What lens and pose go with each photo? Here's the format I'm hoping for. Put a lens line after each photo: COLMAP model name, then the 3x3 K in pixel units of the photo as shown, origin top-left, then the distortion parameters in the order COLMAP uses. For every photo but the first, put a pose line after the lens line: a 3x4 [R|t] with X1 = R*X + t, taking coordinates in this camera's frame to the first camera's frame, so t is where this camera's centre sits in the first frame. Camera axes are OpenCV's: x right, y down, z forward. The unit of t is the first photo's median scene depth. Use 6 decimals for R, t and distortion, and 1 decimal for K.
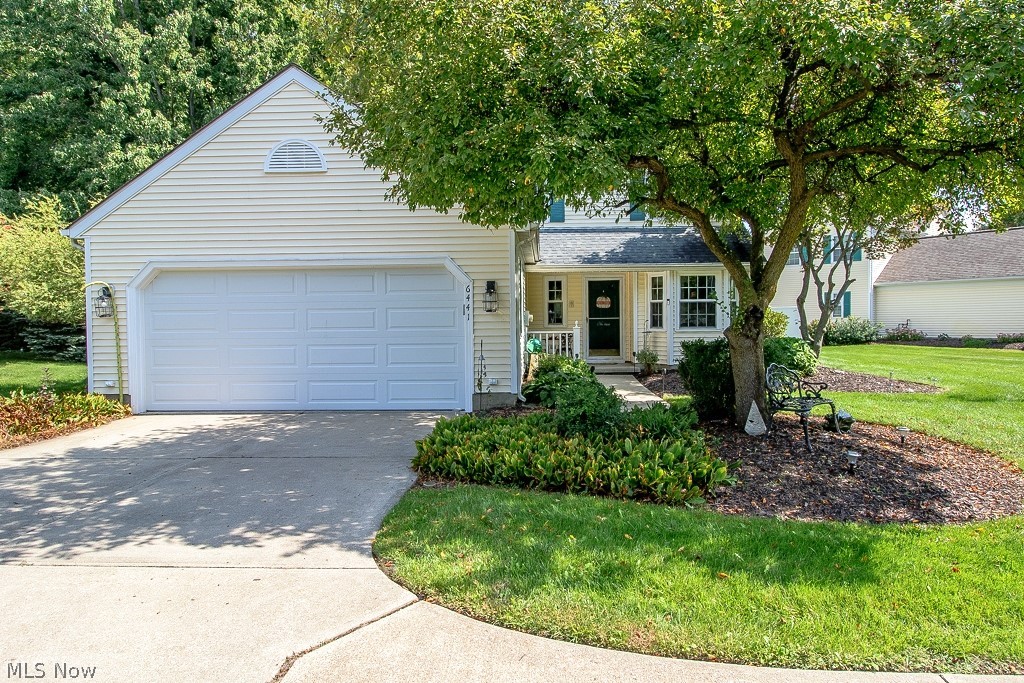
lens RADIAL K [[613.7, 0, 524.1], [0, 613.7, 337.6], [0, 0, 1]] dist [-0.001537, -0.000416]
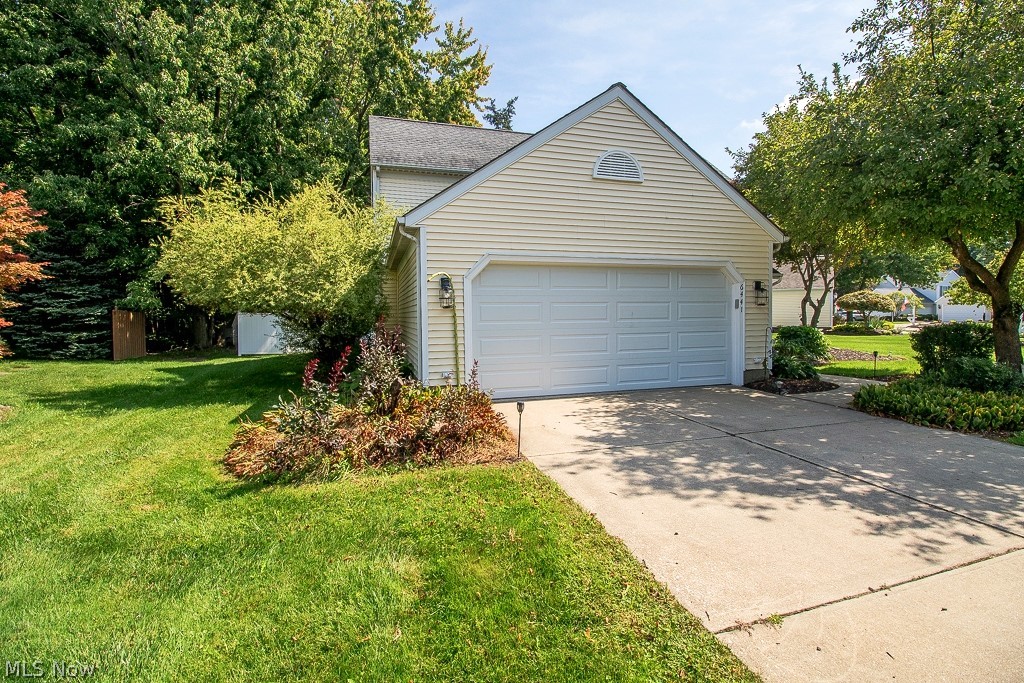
lens RADIAL K [[473.1, 0, 514.6], [0, 473.1, 338.1], [0, 0, 1]] dist [0.003552, -0.015690]
pose [[0.943717, -0.015920, 0.330369, -0.850970], [0.011222, 0.999807, 0.016121, 0.004356], [-0.330562, -0.011506, 0.943714, 0.241554]]
